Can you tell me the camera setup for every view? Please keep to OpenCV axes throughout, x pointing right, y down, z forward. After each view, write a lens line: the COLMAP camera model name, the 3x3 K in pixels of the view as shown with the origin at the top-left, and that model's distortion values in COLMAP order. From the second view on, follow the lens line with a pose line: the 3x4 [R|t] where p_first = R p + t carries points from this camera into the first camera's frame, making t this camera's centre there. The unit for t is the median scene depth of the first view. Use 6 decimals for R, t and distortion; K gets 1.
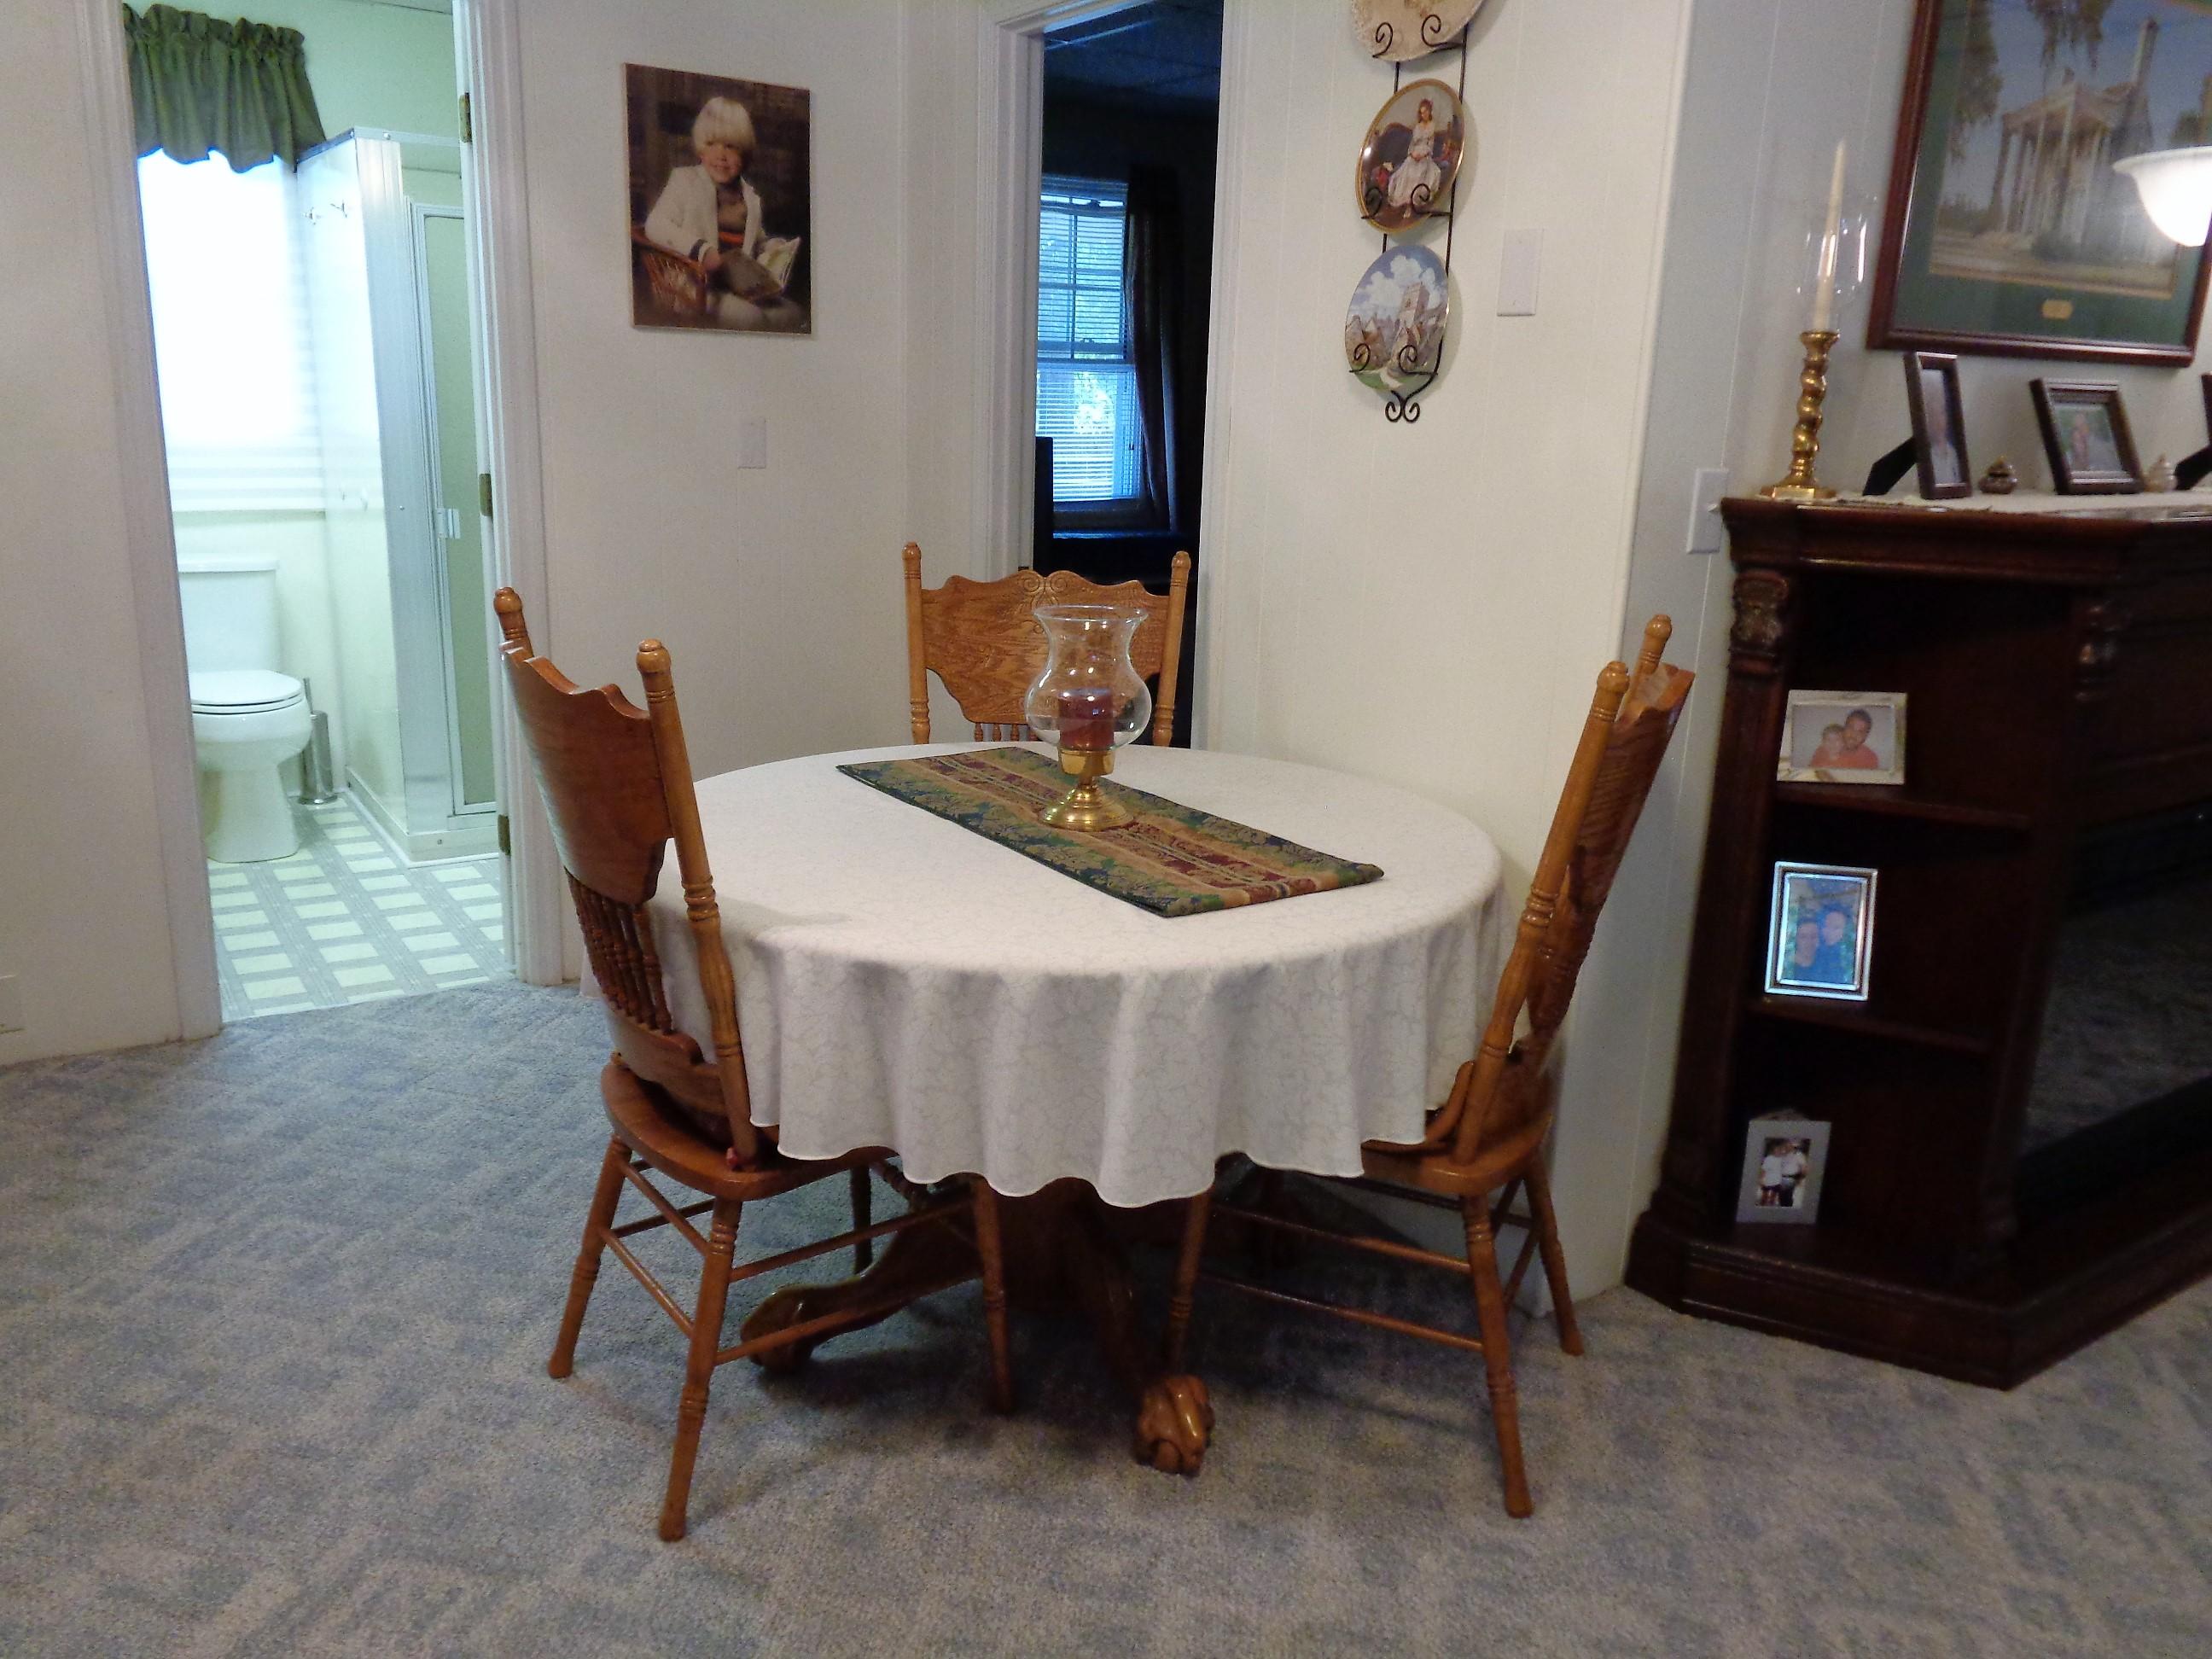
lens RADIAL K [[1663.3, 0, 1104.3], [0, 1663.3, 824.8], [0, 0, 1]] dist [-0.003322, 0.011400]
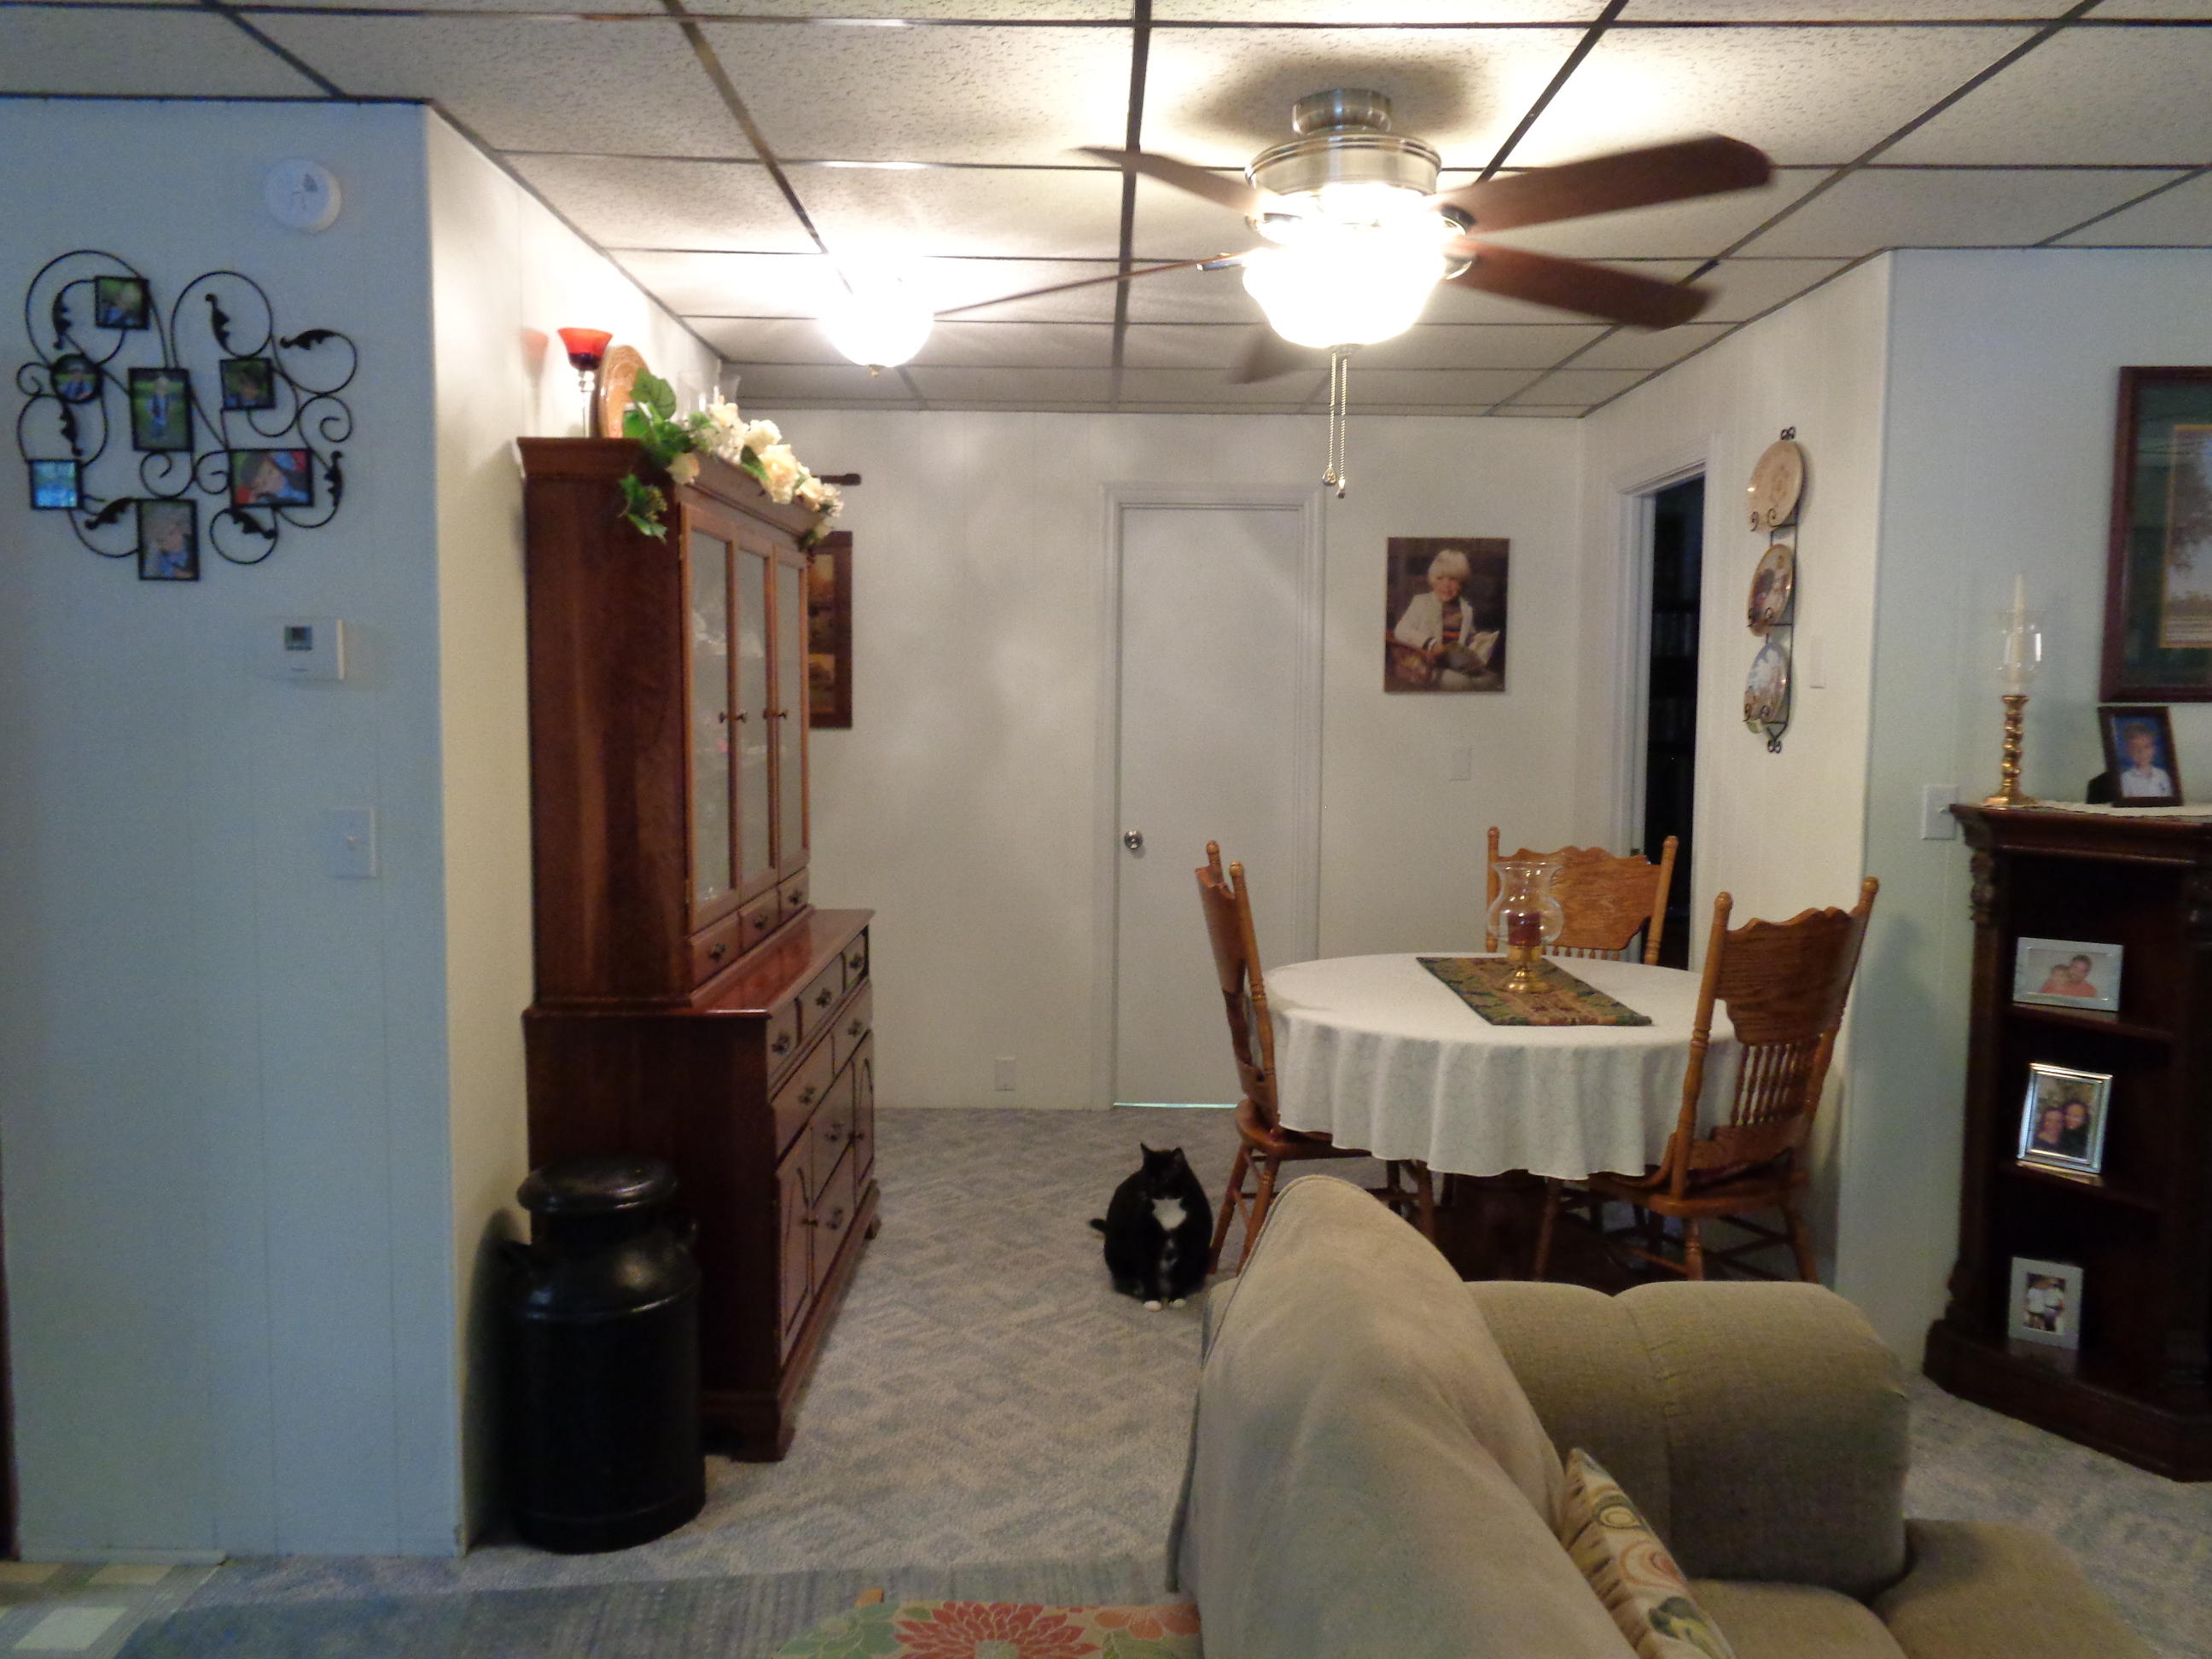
lens RADIAL K [[1663.3, 0, 1106.6], [0, 1663.3, 827.6], [0, 0, 1]] dist [-0.003322, 0.011400]
pose [[0.830278, 0.019368, -0.557012, 0.532968], [-0.118615, 0.982642, -0.142638, 0.117391], [0.544581, 0.184499, 0.818164, -0.580009]]
